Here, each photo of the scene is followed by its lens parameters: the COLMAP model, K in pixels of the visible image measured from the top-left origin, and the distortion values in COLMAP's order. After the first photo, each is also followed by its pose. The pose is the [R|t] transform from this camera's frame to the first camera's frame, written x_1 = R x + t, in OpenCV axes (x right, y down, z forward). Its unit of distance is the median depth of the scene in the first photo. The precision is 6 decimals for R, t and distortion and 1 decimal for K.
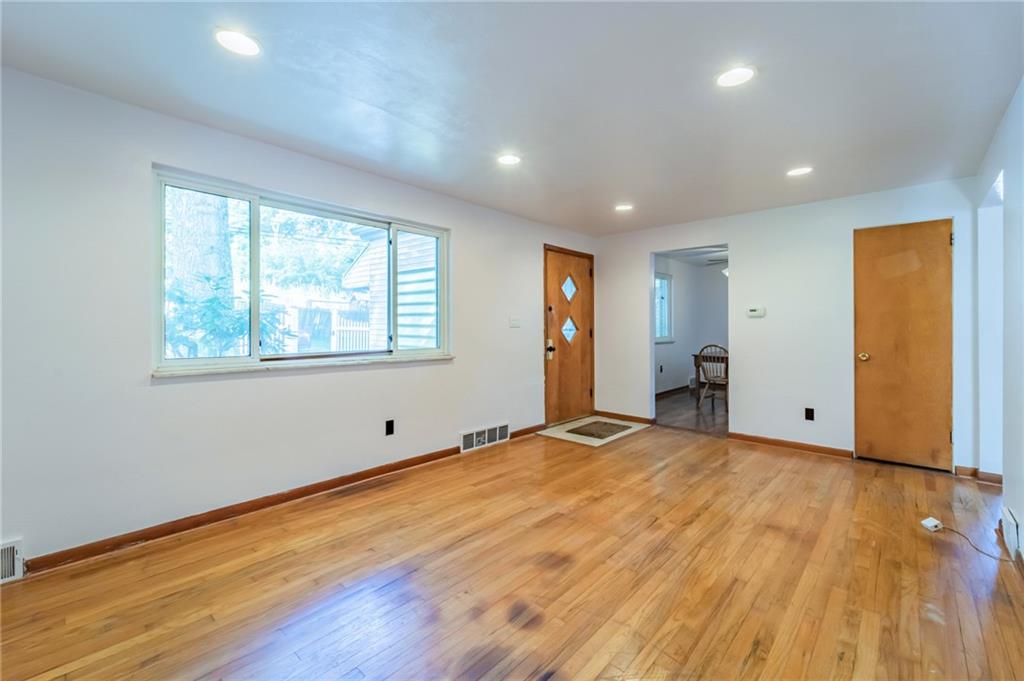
lens RADIAL K [[418.2, 0, 507.2], [0, 418.2, 322.2], [0, 0, 1]] dist [-0.000550, -0.000160]
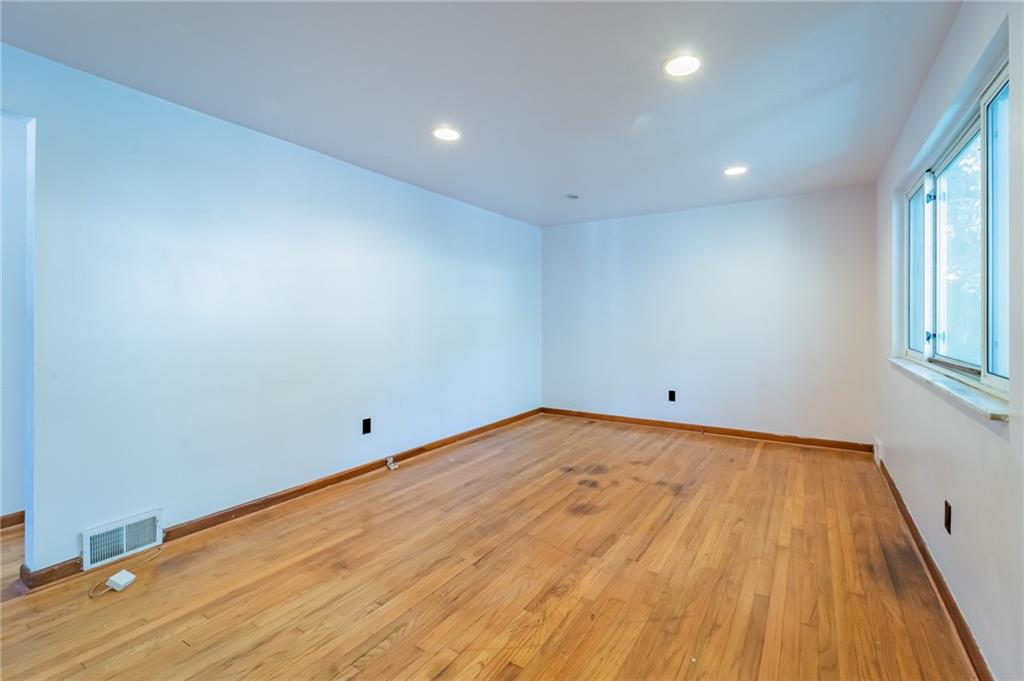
lens RADIAL K [[424.7, 0, 516.3], [0, 424.7, 321.5], [0, 0, 1]] dist [-0.000293, -0.000356]
pose [[-0.989589, 0.001497, -0.143911, 0.443830], [0.002598, 0.999969, -0.007463, 0.020704], [0.143896, -0.007759, -0.989562, 2.014623]]
